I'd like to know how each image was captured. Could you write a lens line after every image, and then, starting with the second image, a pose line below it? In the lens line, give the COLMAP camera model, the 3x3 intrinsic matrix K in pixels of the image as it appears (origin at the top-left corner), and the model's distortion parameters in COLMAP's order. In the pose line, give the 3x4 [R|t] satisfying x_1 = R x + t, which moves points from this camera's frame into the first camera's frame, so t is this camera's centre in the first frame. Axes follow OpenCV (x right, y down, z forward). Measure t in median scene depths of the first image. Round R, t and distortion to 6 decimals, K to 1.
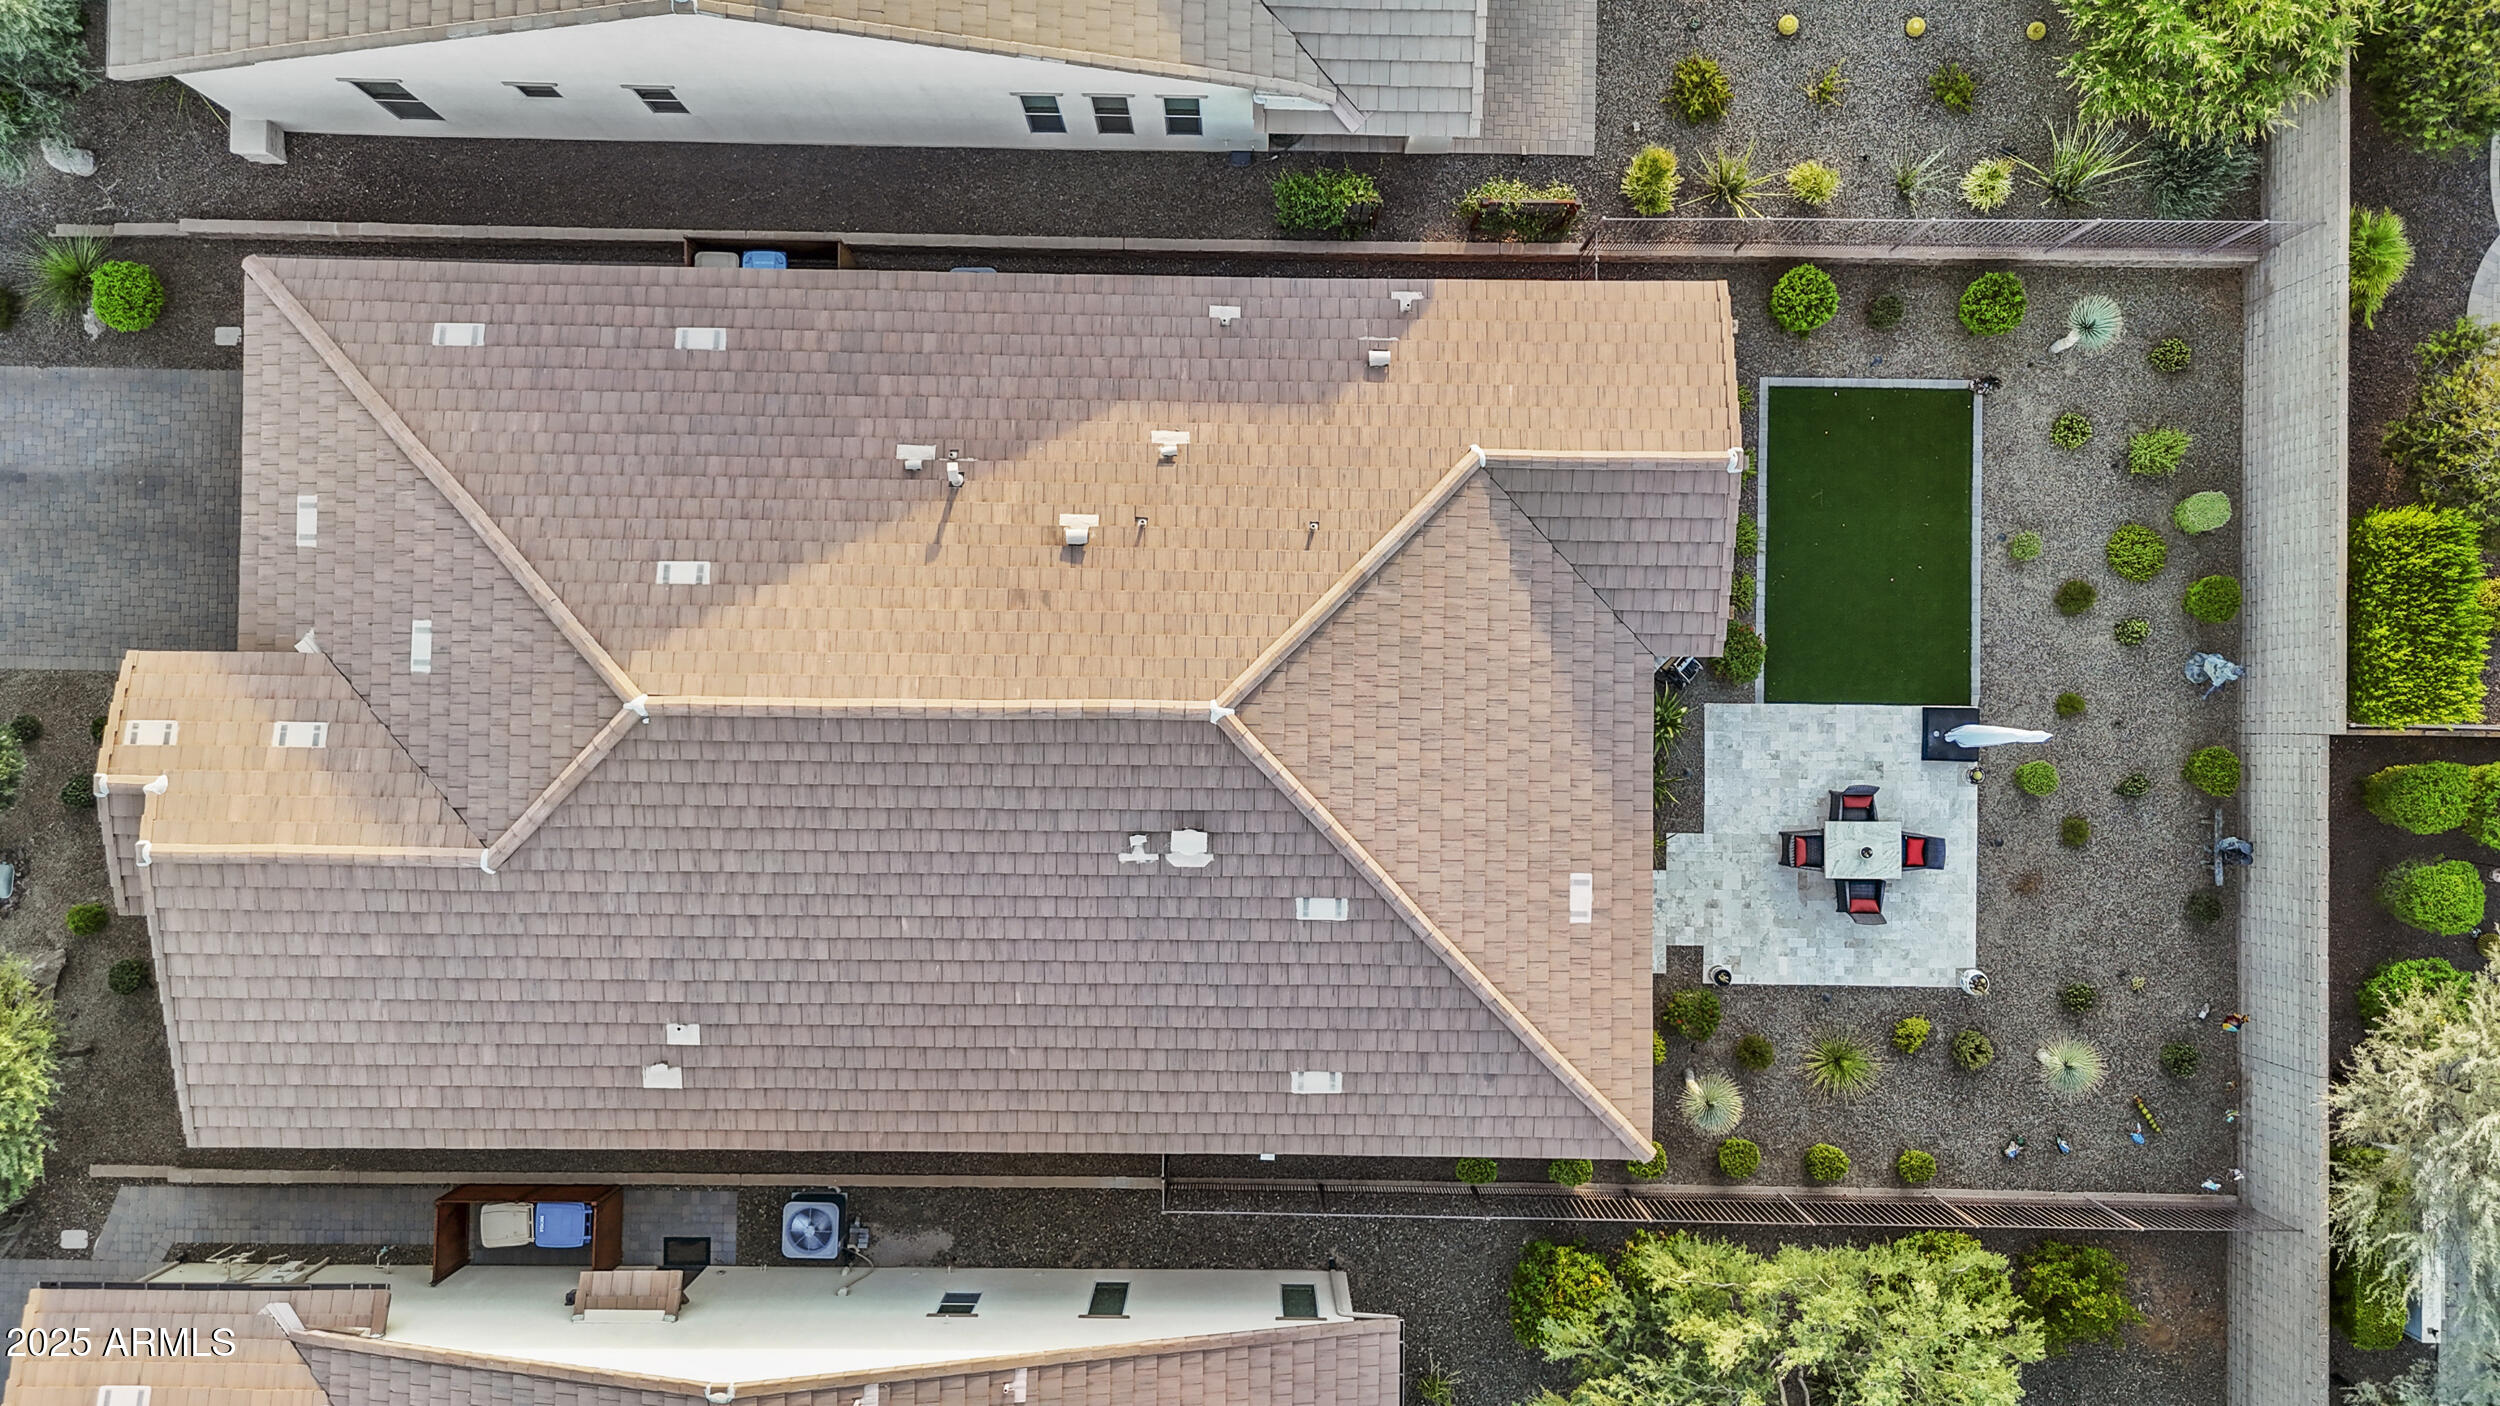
lens RADIAL K [[1814.9, 0, 1250.0], [0, 1814.9, 703.0], [0, 0, 1]] dist [0.110453, -0.146471]
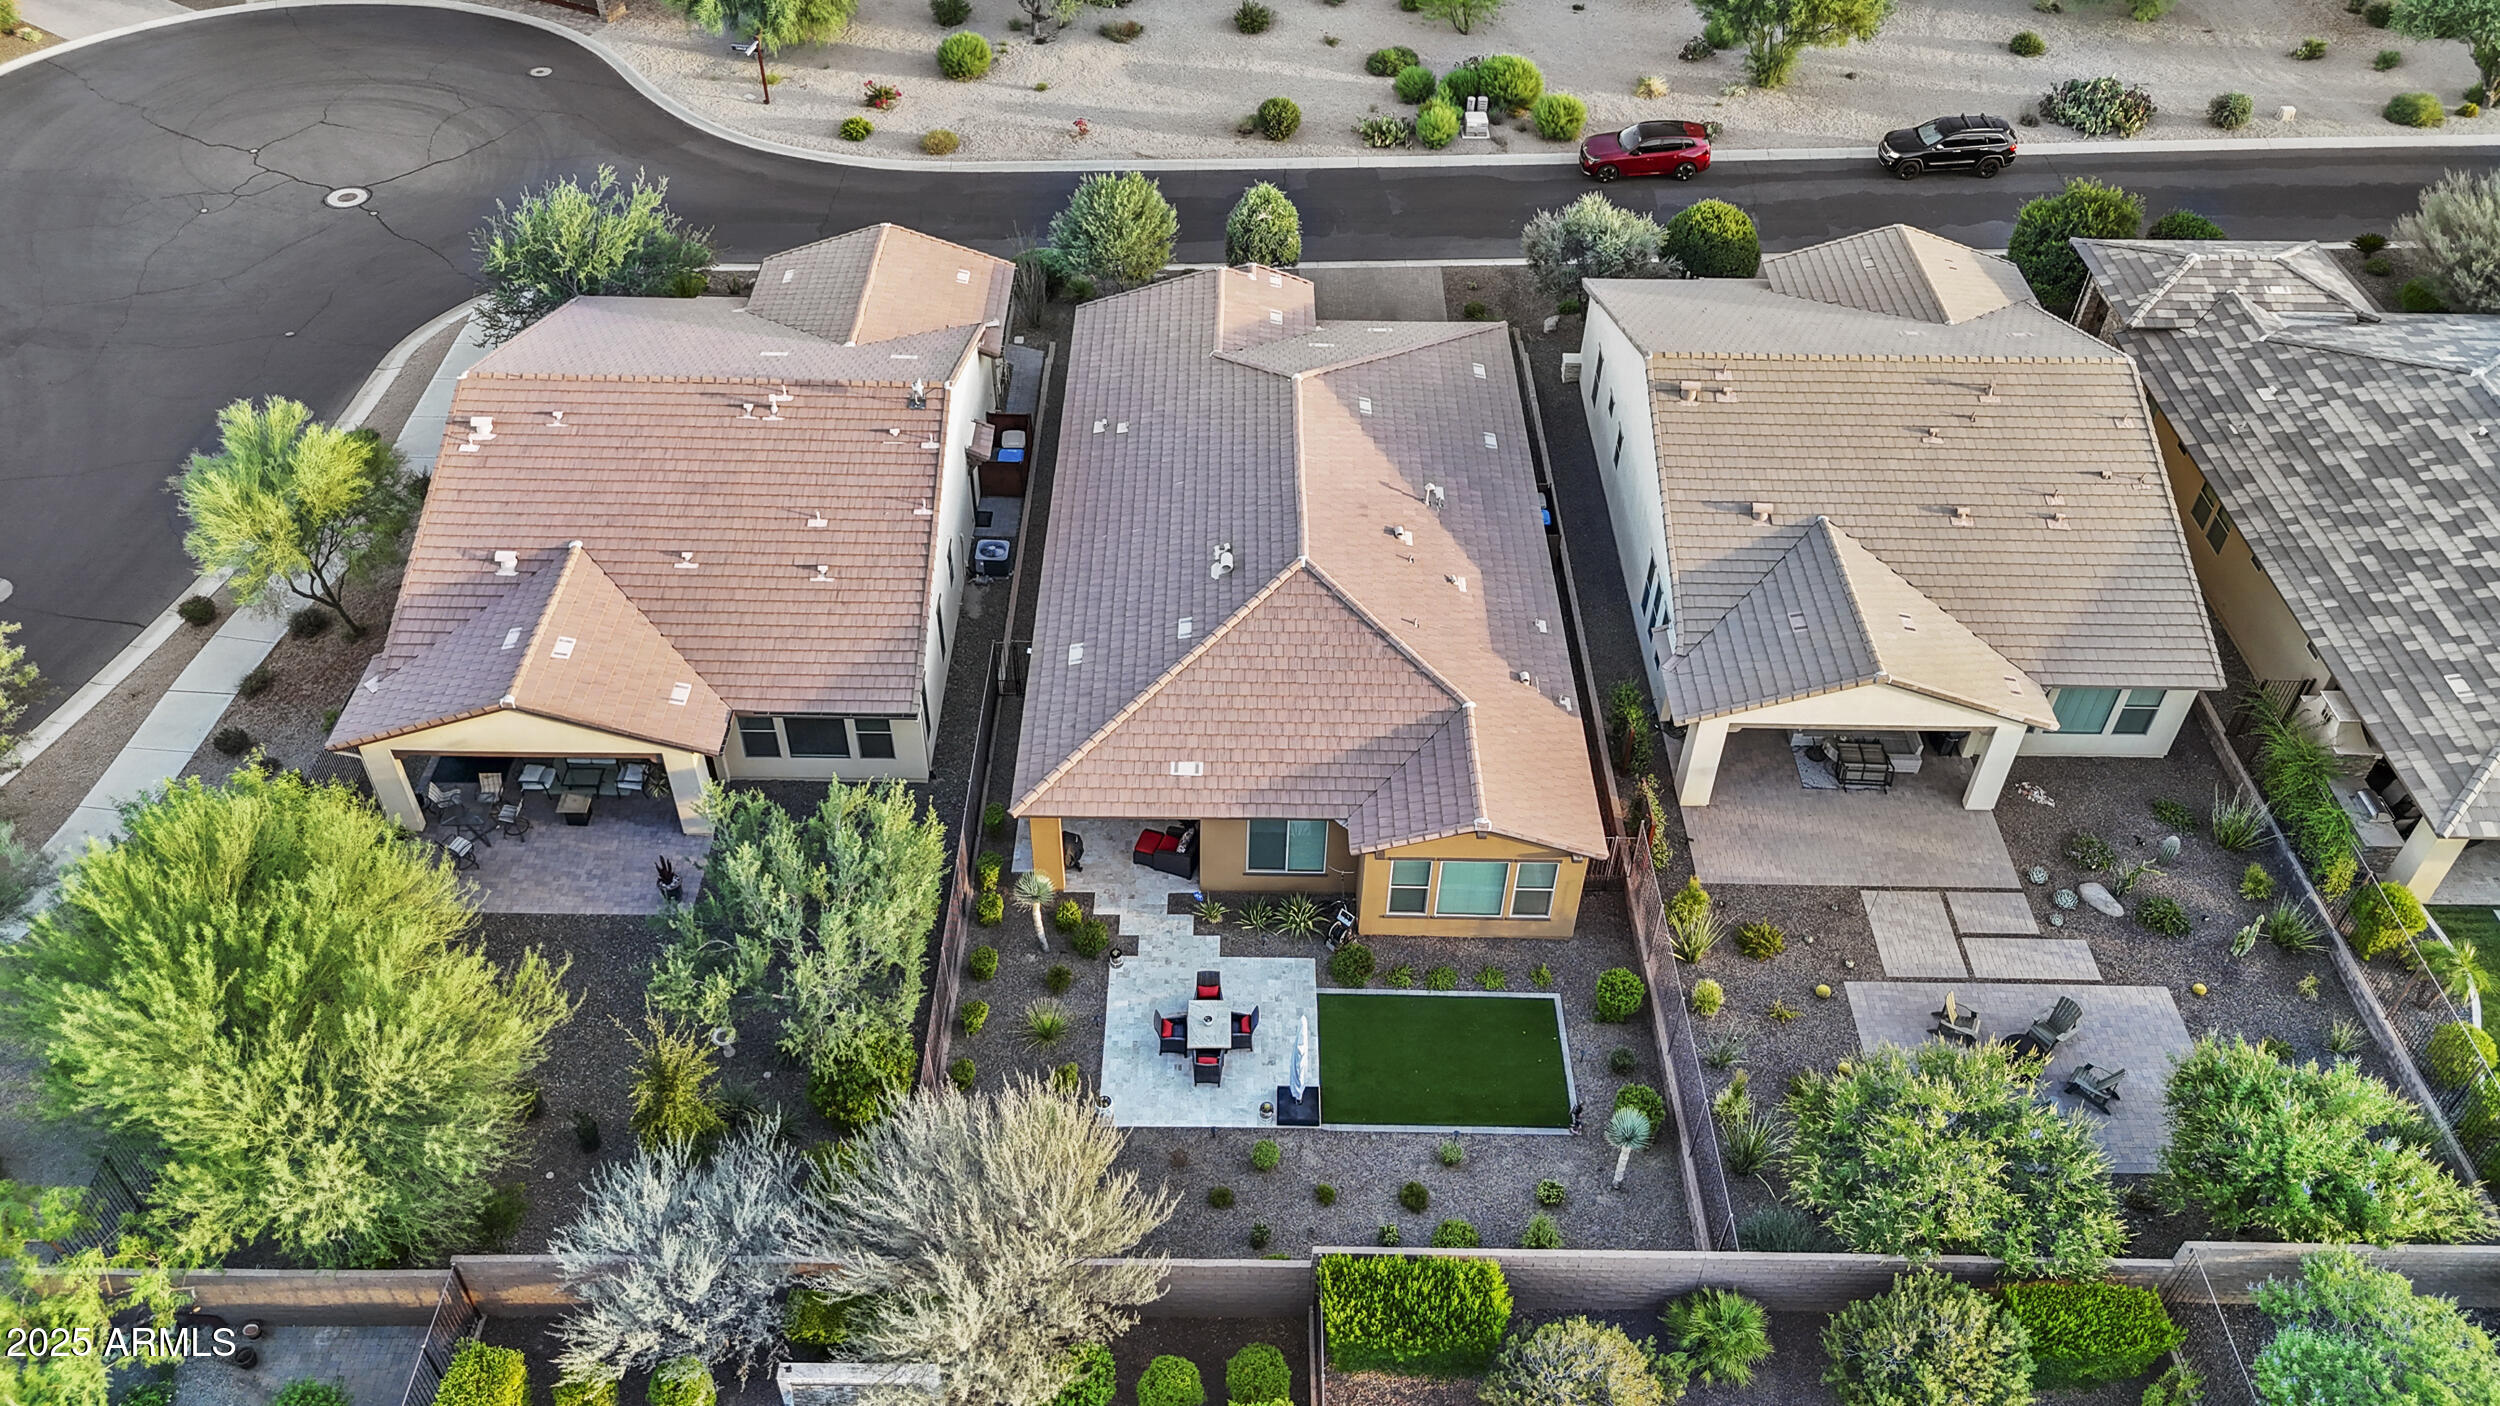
lens RADIAL K [[1814.9, 0, 1250.0], [0, 1814.9, 703.0], [0, 0, 1]] dist [0.110453, -0.146471]
pose [[0.013130, 0.683137, -0.730172, 1.139405], [-0.999908, 0.006447, -0.011949, 0.065774], [-0.003456, 0.730262, 0.683159, -0.069424]]
